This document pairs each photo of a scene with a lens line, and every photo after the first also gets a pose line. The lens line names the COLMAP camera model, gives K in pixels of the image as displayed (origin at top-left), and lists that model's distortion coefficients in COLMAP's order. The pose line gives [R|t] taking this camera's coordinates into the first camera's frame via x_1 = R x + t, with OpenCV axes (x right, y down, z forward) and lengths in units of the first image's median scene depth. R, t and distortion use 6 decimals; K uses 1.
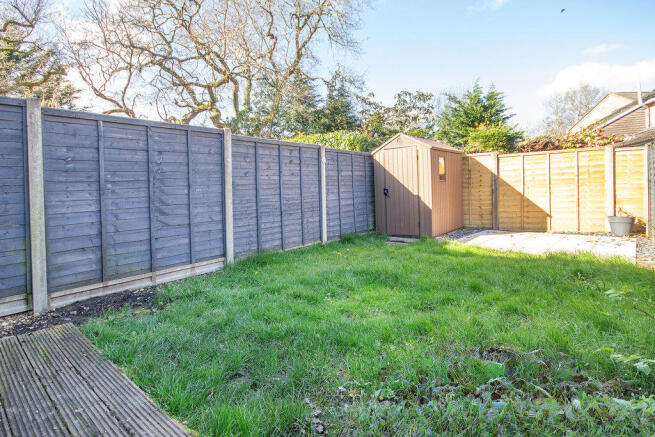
lens RADIAL K [[299.2, 0, 327.3], [0, 299.2, 206.6], [0, 0, 1]] dist [-0.002349, -0.000671]
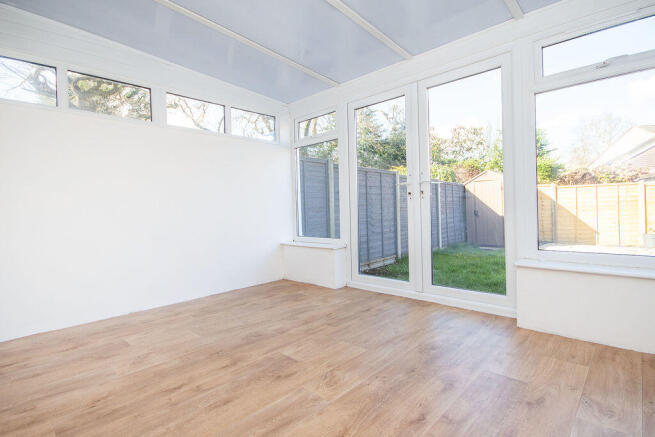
lens RADIAL K [[320.1, 0, 327.5], [0, 320.1, 218.5], [0, 0, 1]] dist [0.001418, 0.001077]
pose [[0.999850, 0.015812, 0.007090, -0.457879], [-0.015660, 0.999656, -0.021049, 0.015118], [-0.007420, 0.020935, 0.999753, -0.414241]]
